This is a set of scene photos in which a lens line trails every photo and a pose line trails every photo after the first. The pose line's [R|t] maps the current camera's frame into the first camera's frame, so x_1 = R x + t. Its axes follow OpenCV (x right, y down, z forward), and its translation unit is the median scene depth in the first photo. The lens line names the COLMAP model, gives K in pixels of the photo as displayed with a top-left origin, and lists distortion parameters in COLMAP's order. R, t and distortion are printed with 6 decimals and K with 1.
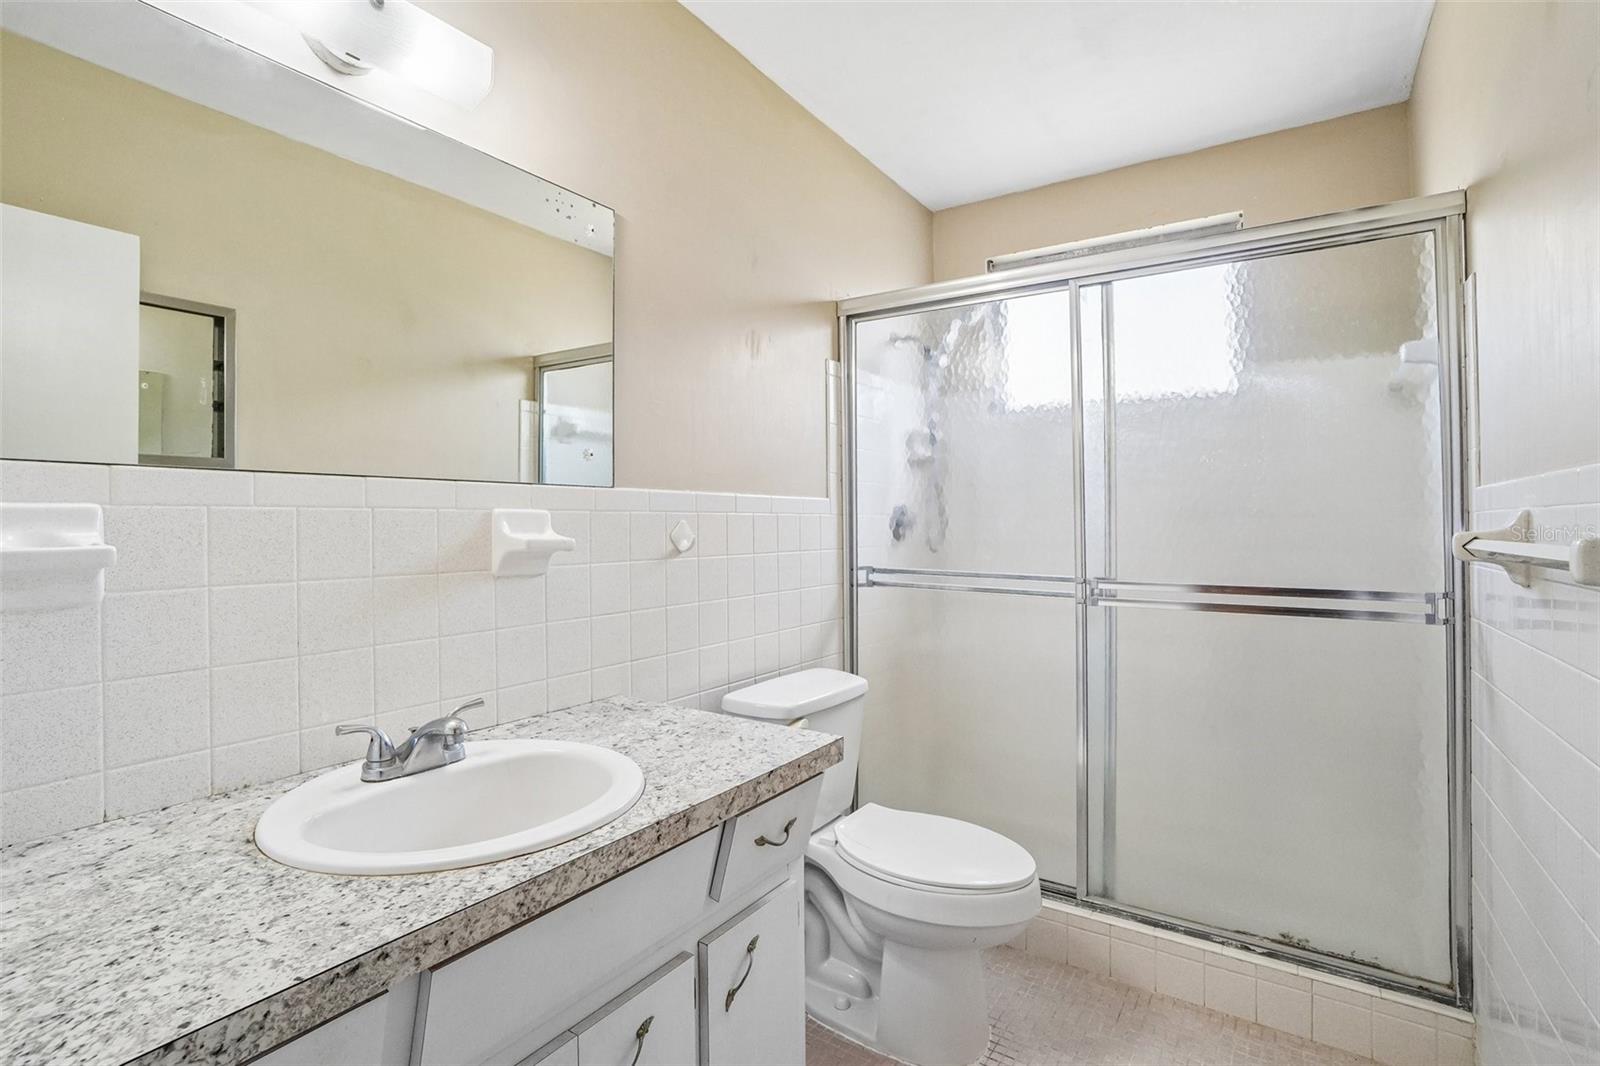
lens RADIAL K [[737.4, 0, 800.9], [0, 737.4, 520.1], [0, 0, 1]] dist [-0.033267, 0.016727]
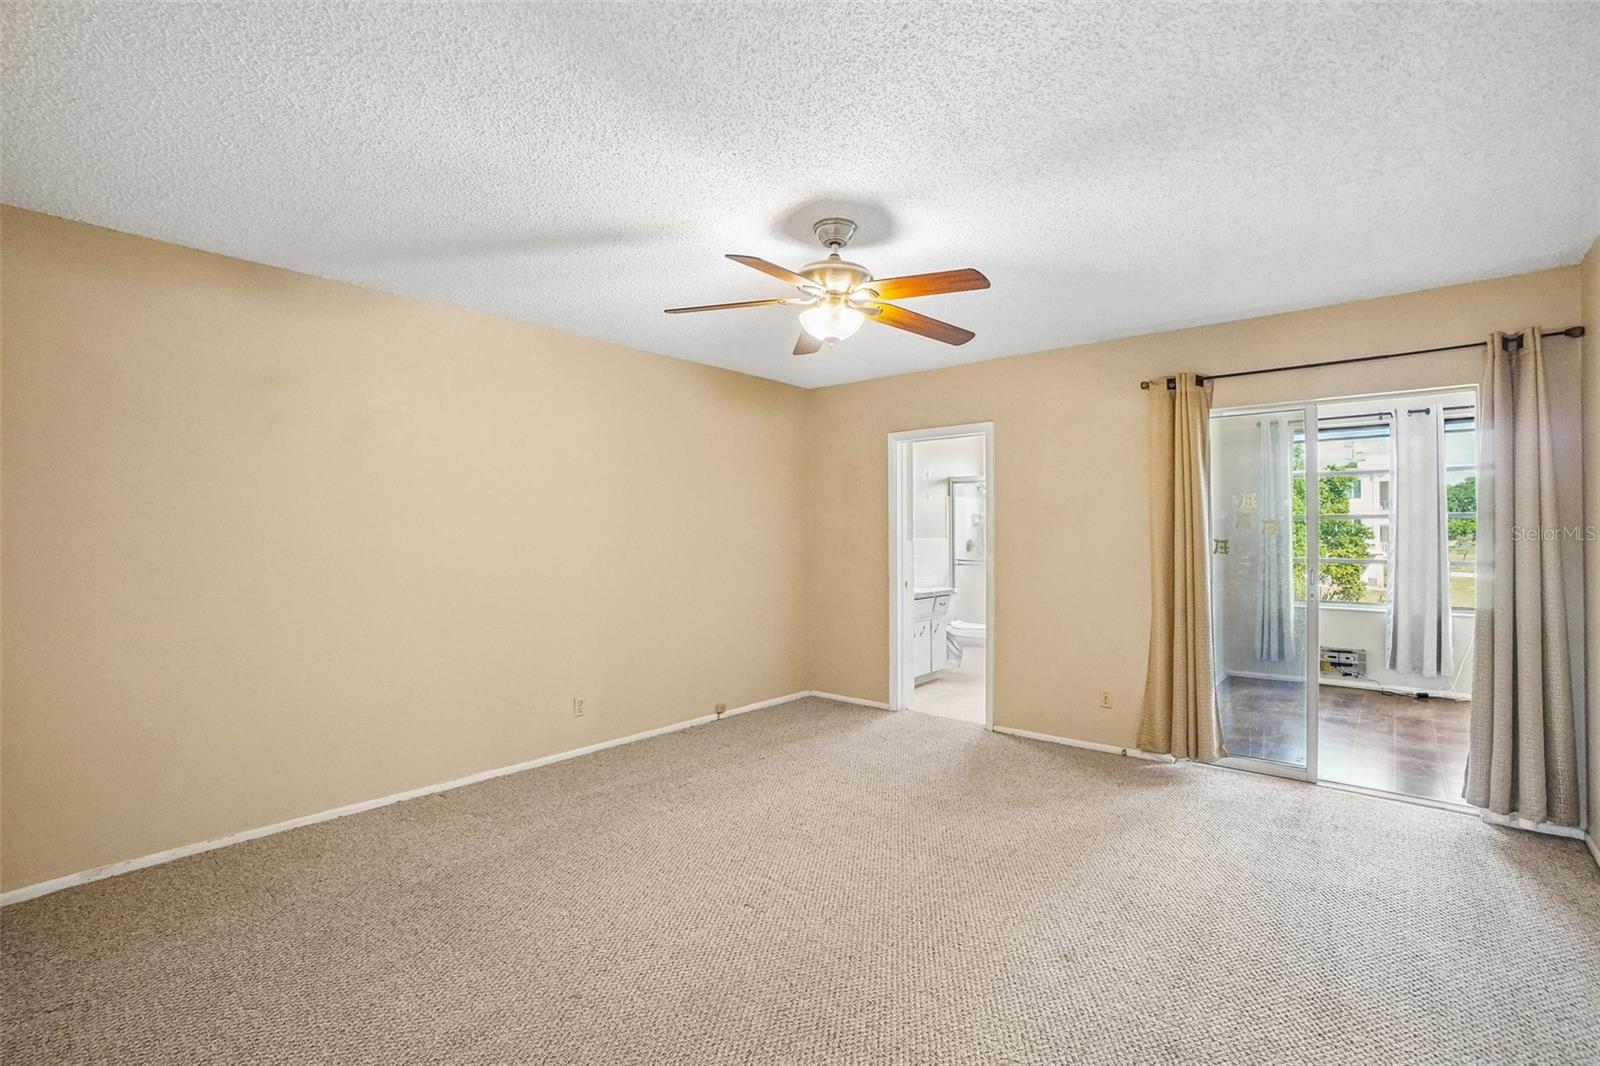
lens RADIAL K [[682.2, 0, 800.0], [0, 682.2, 533.0], [0, 0, 1]] dist [-0.001781, -0.000107]
pose [[0.991961, 0.004725, -0.126458, -0.296515], [-0.003813, 0.999965, 0.007448, -0.095907], [0.126489, -0.006906, 0.991944, -2.764011]]
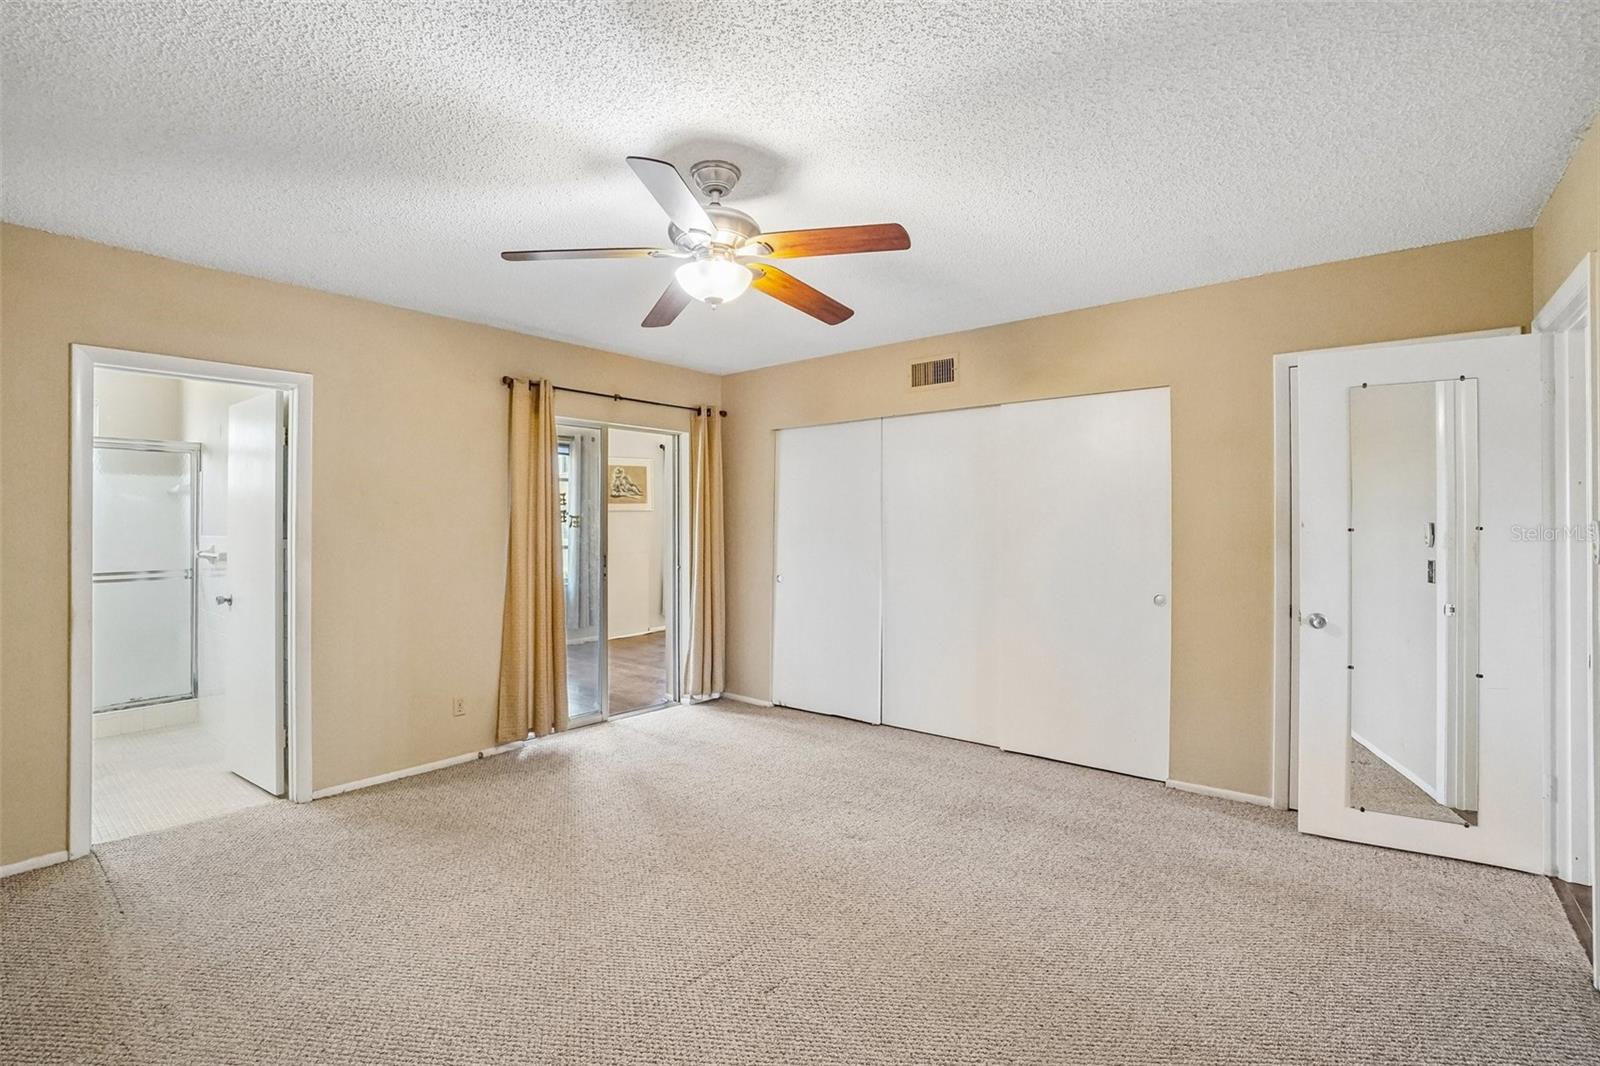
lens RADIAL K [[737.4, 0, 800.9], [0, 737.4, 520.1], [0, 0, 1]] dist [-0.033267, 0.016727]
pose [[0.130382, 0.006341, 0.991444, -1.626924], [-0.010282, 0.999934, -0.005043, -0.103644], [-0.991411, -0.009537, 0.130439, -1.747002]]
